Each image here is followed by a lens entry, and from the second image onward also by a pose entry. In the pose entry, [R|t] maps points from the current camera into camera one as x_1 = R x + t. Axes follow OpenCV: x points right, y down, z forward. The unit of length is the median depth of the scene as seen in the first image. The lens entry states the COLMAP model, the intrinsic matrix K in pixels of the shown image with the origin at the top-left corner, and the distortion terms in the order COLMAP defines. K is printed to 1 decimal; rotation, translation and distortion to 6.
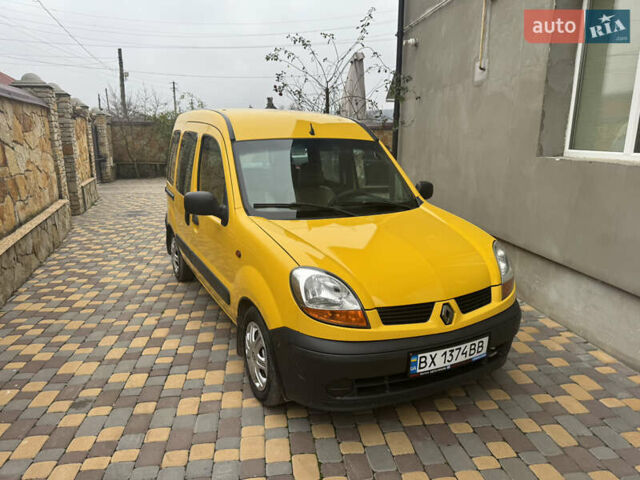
lens RADIAL K [[442.8, 0, 323.3], [0, 442.8, 237.4], [0, 0, 1]] dist [0.022443, -0.018933]
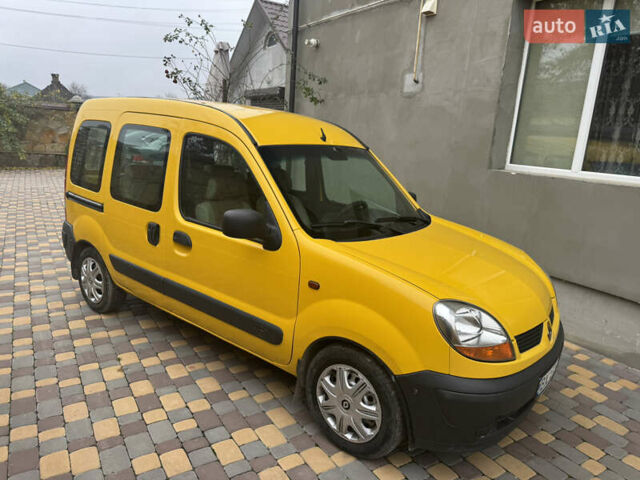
lens RADIAL K [[442.8, 0, 316.0], [0, 442.8, 239.9], [0, 0, 1]] dist [0.022443, -0.018933]
pose [[0.915775, -0.039586, 0.399736, -0.361716], [0.031699, 0.999151, 0.026325, -0.049962], [-0.400439, -0.011437, 0.916252, 0.160473]]
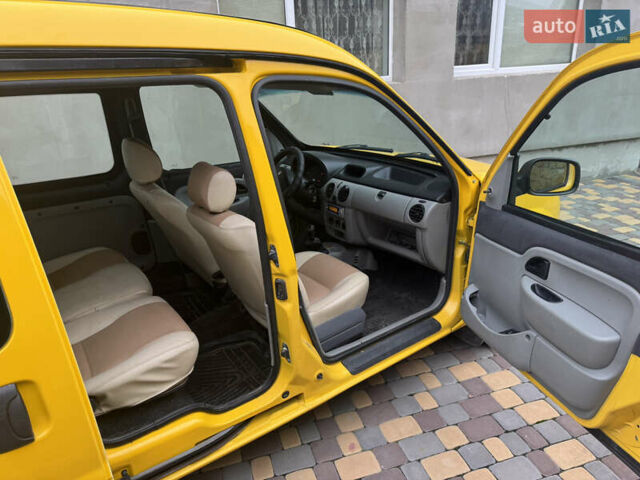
lens RADIAL K [[442.8, 0, 319.1], [0, 442.8, 243.9], [0, 0, 1]] dist [0.022443, -0.018933]
pose [[-0.142237, -0.374385, 0.916299, -0.634316], [0.254703, 0.880696, 0.399375, -0.231225], [-0.956501, 0.290190, -0.029911, 0.950918]]
